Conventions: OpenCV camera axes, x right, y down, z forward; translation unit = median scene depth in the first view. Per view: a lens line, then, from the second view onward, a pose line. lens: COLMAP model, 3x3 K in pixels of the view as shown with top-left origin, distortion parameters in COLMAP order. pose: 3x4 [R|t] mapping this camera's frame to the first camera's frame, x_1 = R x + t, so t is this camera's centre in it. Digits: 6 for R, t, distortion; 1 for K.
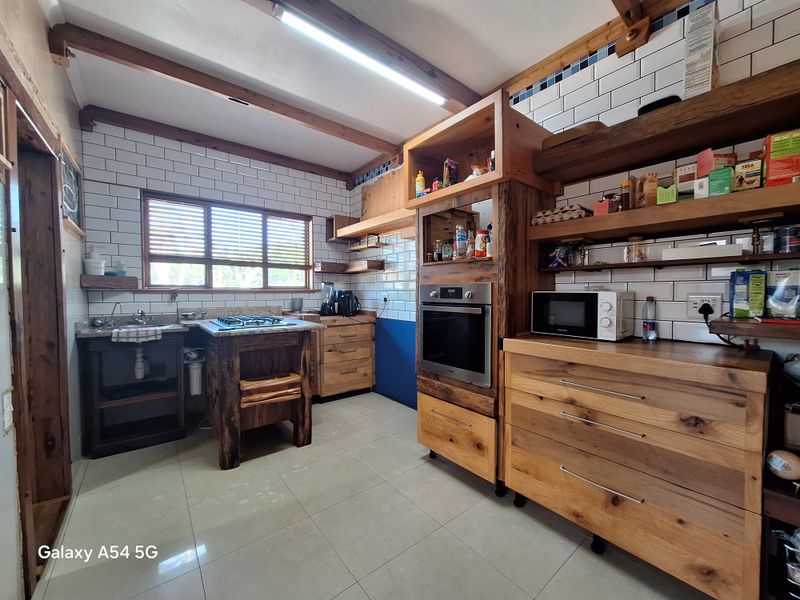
lens RADIAL K [[320.1, 0, 402.0], [0, 320.1, 299.1], [0, 0, 1]] dist [-0.001723, 0.001135]
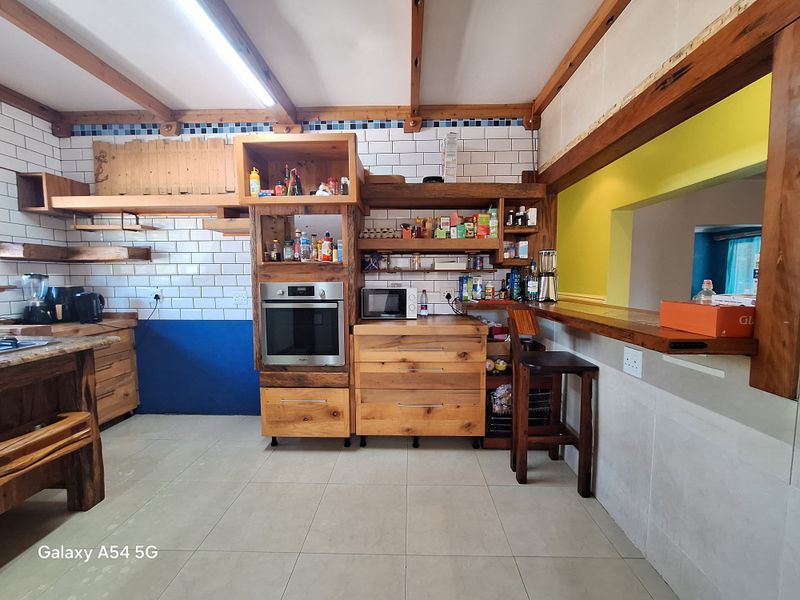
lens RADIAL K [[320.1, 0, 400.3], [0, 320.1, 299.3], [0, 0, 1]] dist [-0.001723, 0.001135]
pose [[0.650919, -0.058902, 0.756859, -0.484991], [0.020588, 0.997988, 0.059962, -0.051548], [-0.758868, -0.023448, 0.650822, 0.006310]]
